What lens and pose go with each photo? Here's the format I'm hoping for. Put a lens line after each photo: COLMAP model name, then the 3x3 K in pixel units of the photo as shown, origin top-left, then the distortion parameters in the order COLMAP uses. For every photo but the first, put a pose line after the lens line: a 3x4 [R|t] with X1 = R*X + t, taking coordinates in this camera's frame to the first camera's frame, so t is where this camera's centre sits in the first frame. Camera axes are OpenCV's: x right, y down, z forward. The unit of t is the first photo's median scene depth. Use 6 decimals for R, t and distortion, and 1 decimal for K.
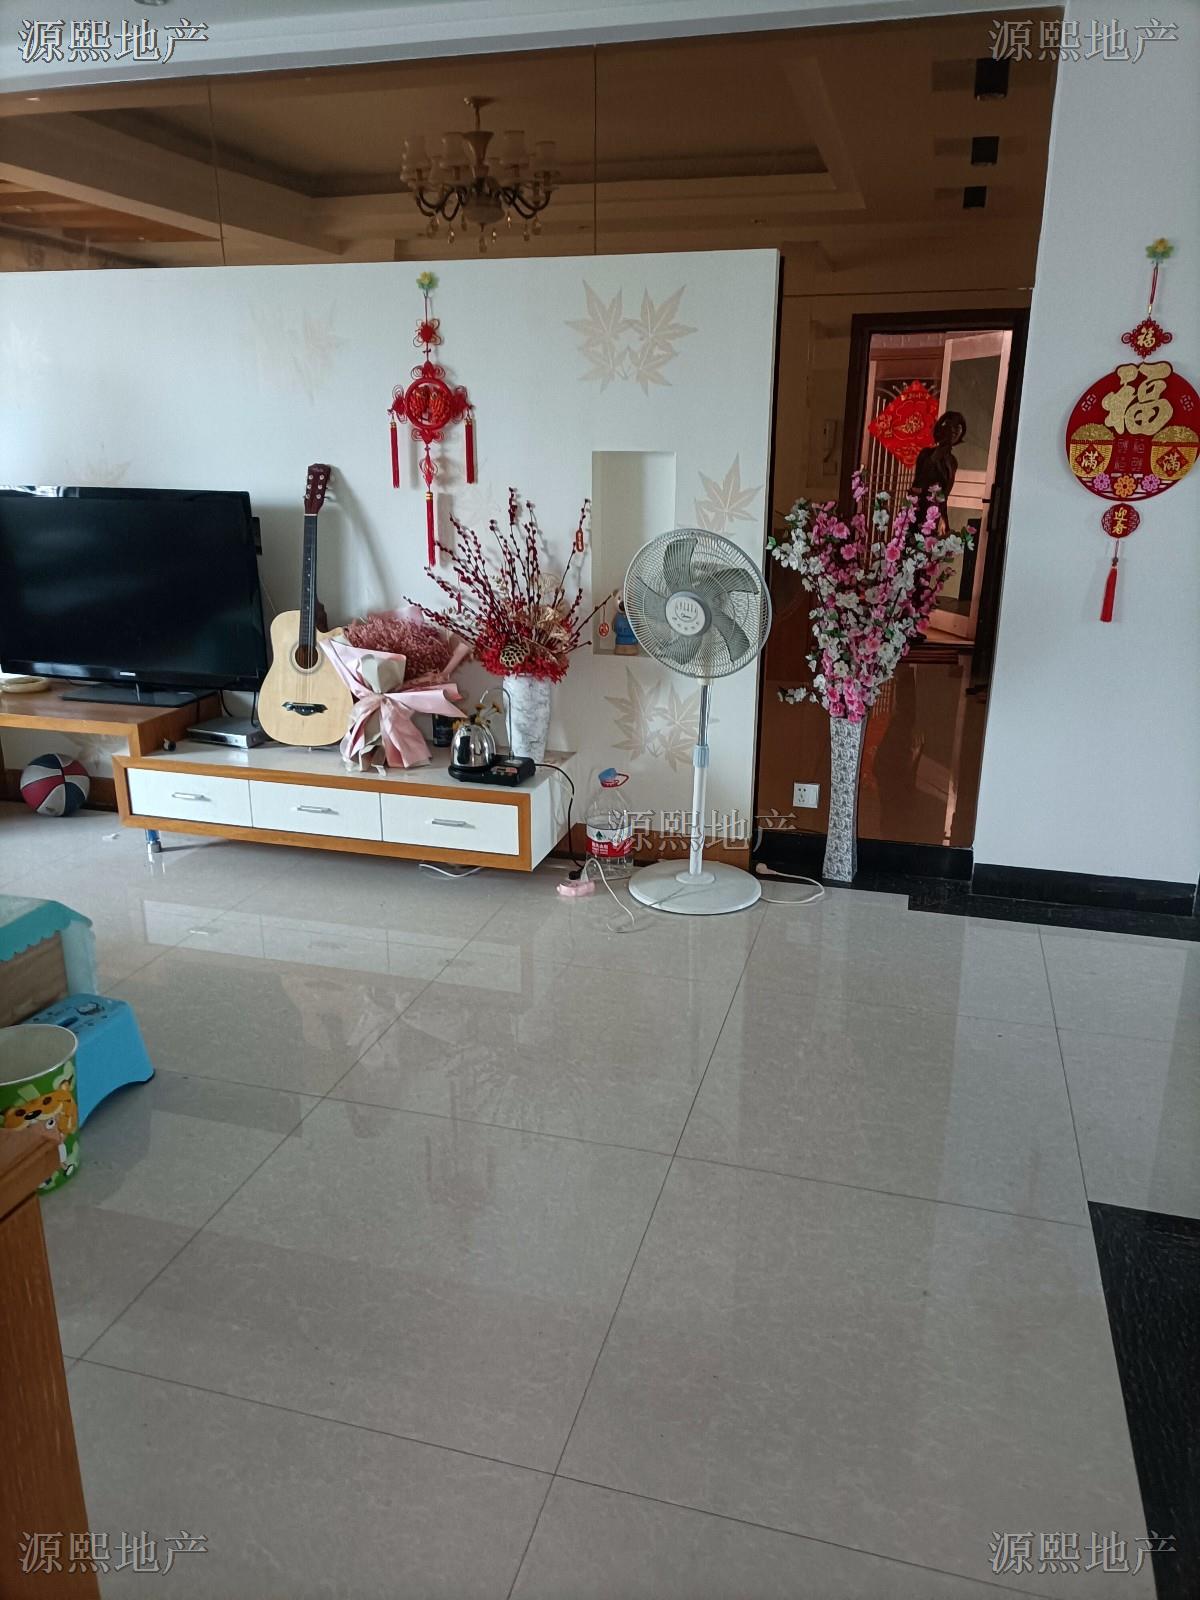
lens RADIAL K [[1175.8, 0, 600.0], [0, 1175.8, 800.0], [0, 0, 1]] dist [0.016447, 0.003547]
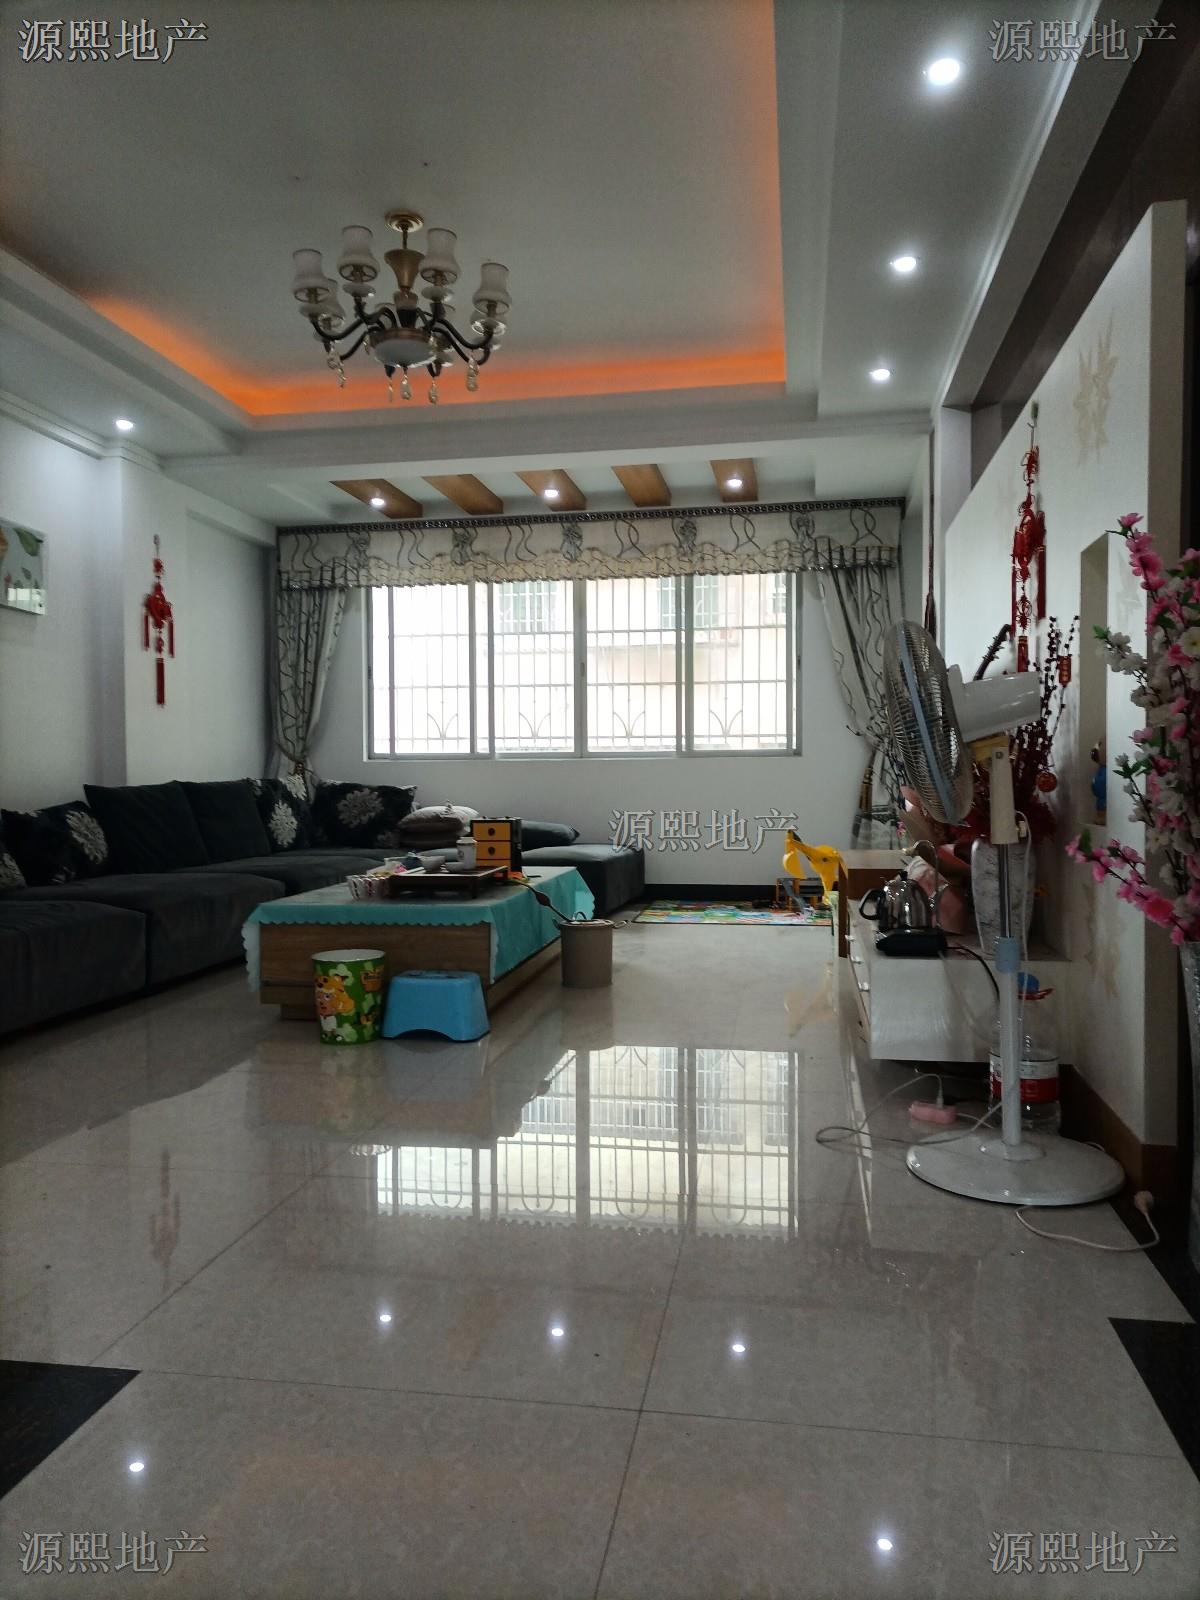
lens RADIAL K [[1169.1, 0, 598.2], [0, 1169.1, 808.9], [0, 0, 1]] dist [0.020164, 0.000966]
pose [[0.104534, 0.020097, -0.994318, 0.709304], [-0.290714, 0.956744, -0.011225, -0.040066], [0.951082, 0.290236, 0.105855, 0.664576]]
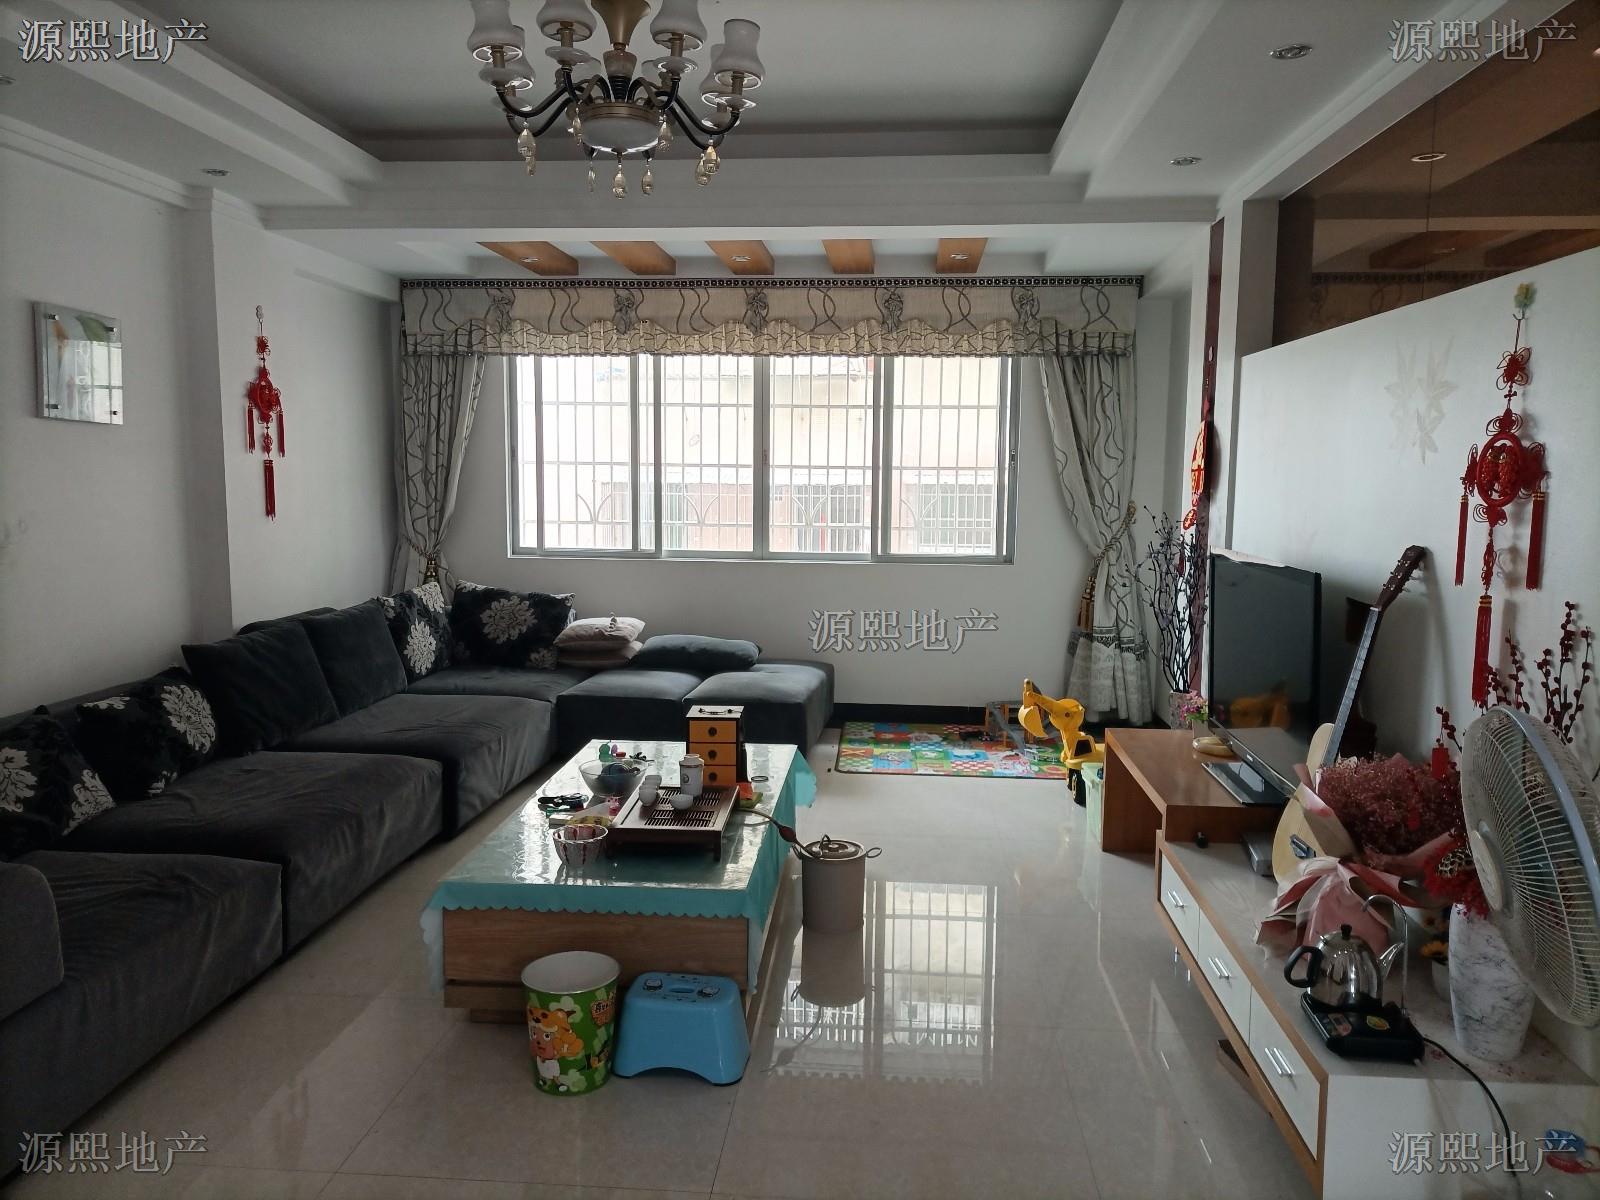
lens RADIAL K [[1175.8, 0, 801.5], [0, 1175.8, 606.1], [0, 0, 1]] dist [0.016447, 0.003547]
pose [[0.192260, 0.109328, -0.975235, 0.446832], [-0.299962, 0.952759, 0.047673, -0.177336], [0.934376, 0.283368, 0.215972, 0.511674]]
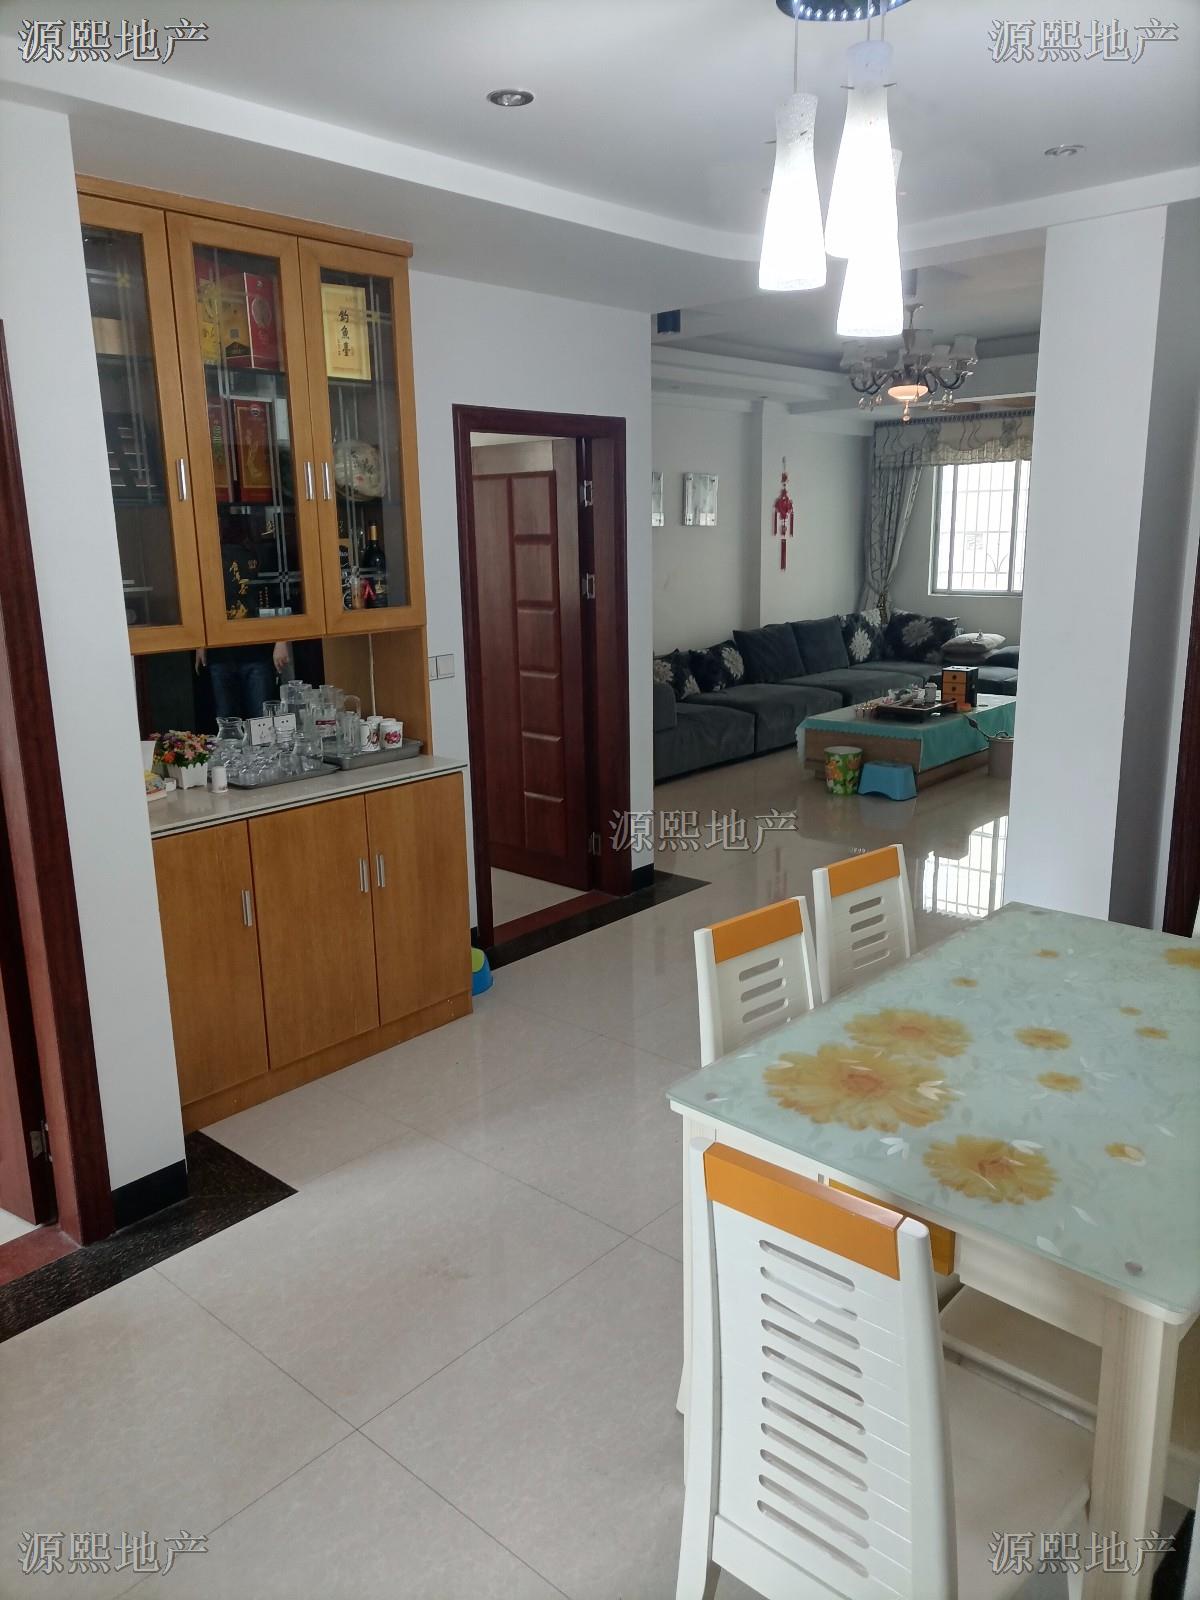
lens RADIAL K [[1175.8, 0, 600.0], [0, 1175.8, 800.0], [0, 0, 1]] dist [0.016447, 0.003547]
pose [[-0.437669, 0.205813, -0.875264, 1.588248], [-0.252540, 0.906126, 0.339351, -0.352563], [0.862942, 0.369563, -0.344607, 0.956859]]
